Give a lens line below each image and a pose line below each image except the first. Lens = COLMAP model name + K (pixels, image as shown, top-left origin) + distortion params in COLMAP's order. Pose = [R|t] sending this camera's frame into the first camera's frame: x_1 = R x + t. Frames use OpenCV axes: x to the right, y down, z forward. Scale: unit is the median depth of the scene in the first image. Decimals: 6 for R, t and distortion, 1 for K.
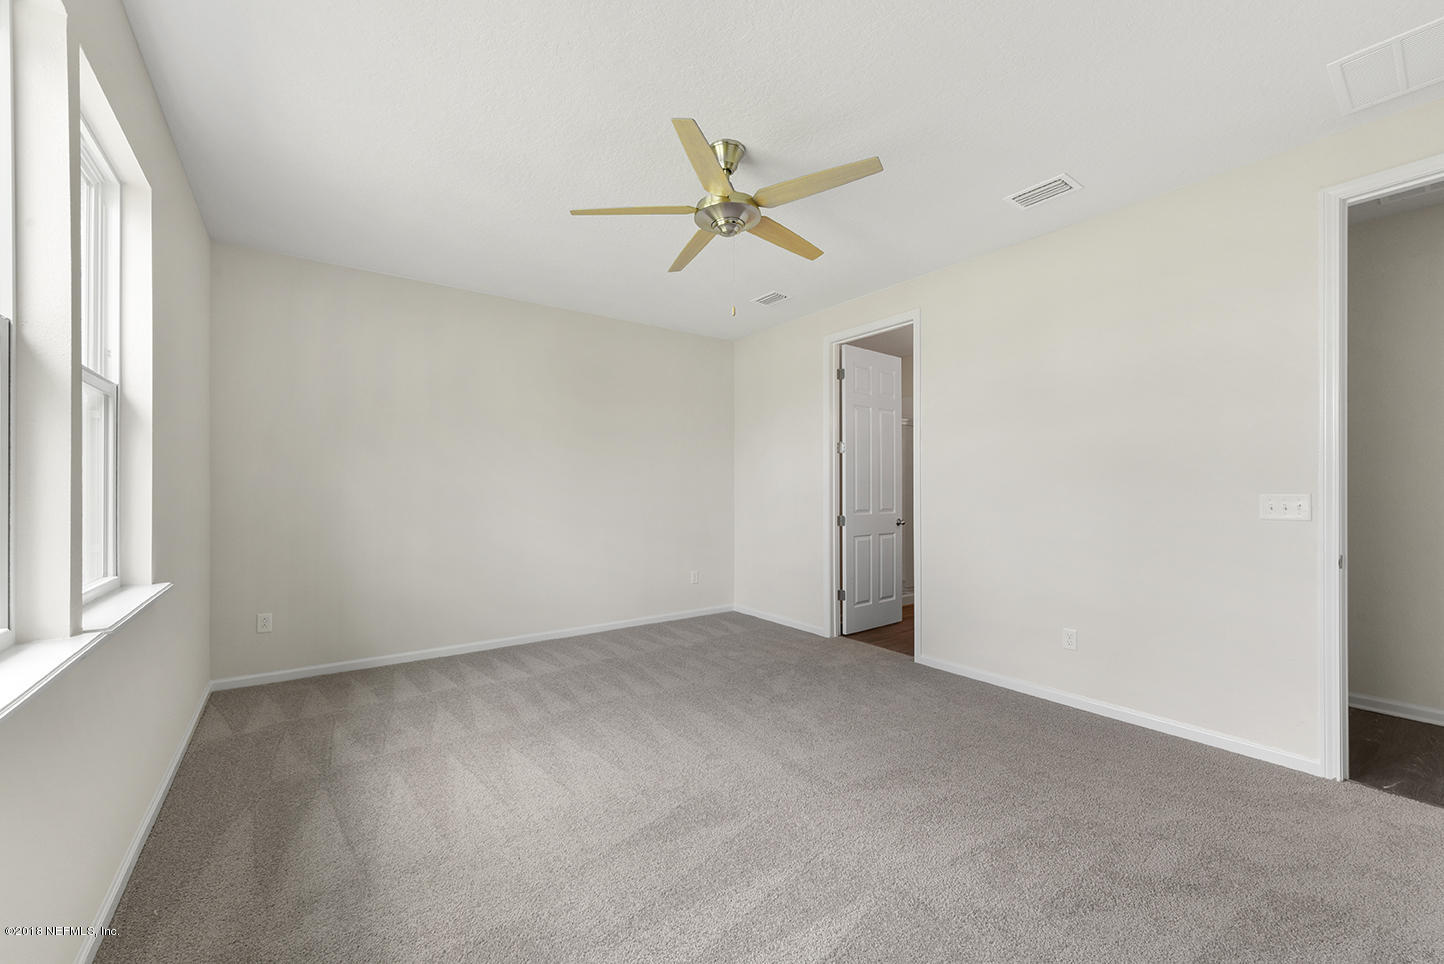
lens RADIAL K [[576.2, 0, 724.5], [0, 576.2, 485.5], [0, 0, 1]] dist [0.003286, 0.000085]
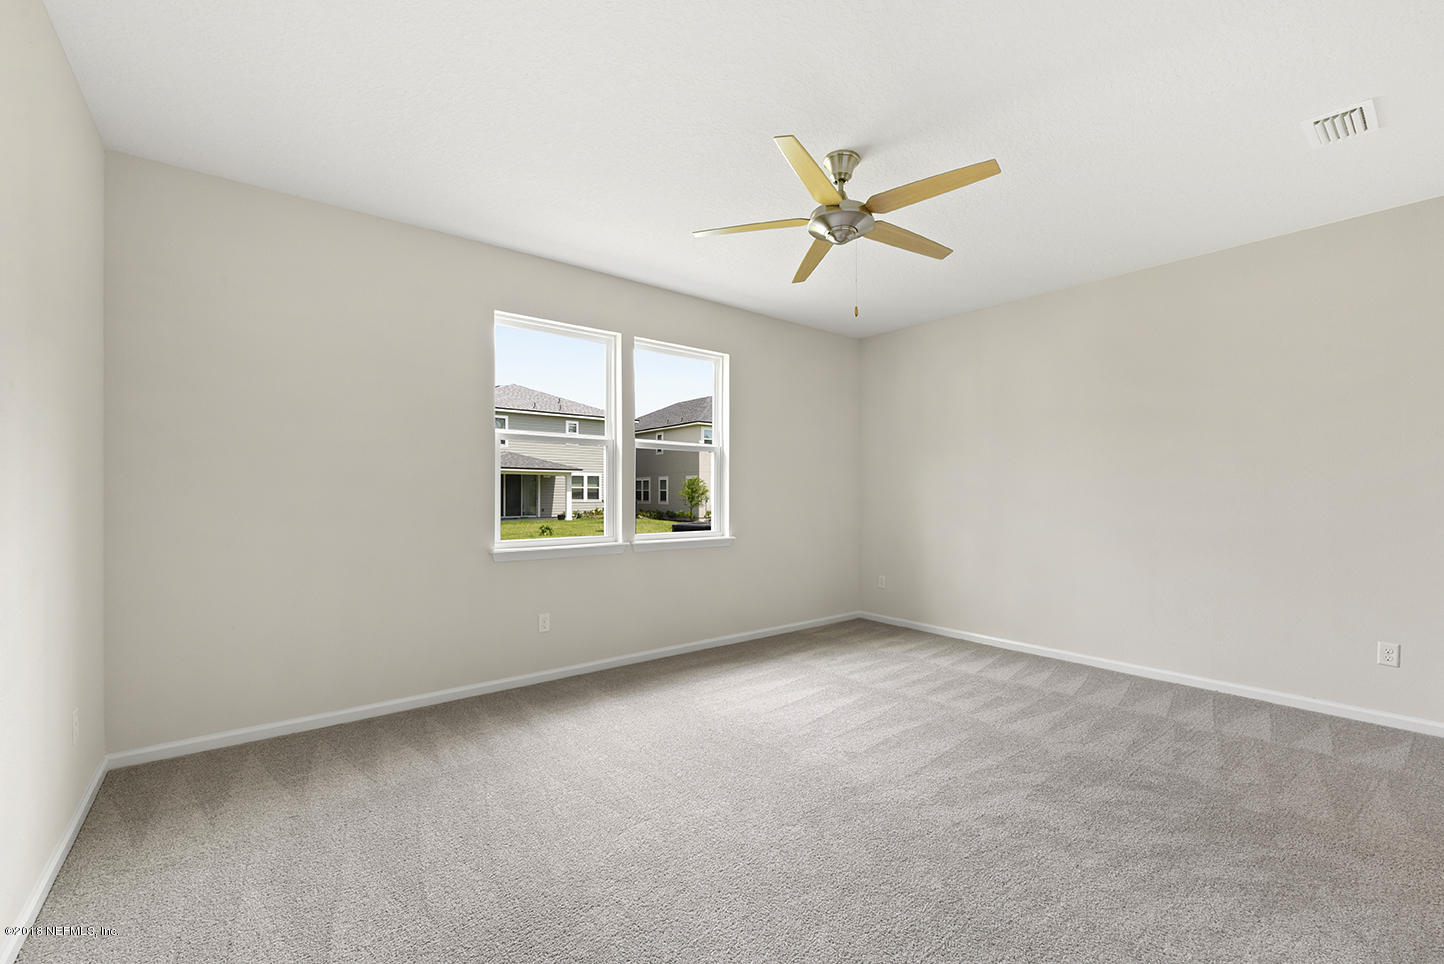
lens RADIAL K [[623.2, 0, 725.8], [0, 623.2, 490.6], [0, 0, 1]] dist [0.000187, 0.000024]
pose [[0.014127, -0.002907, -0.999896, 0.832458], [0.012622, 0.999917, -0.002729, -0.000967], [0.999821, -0.012582, 0.014163, 0.580484]]
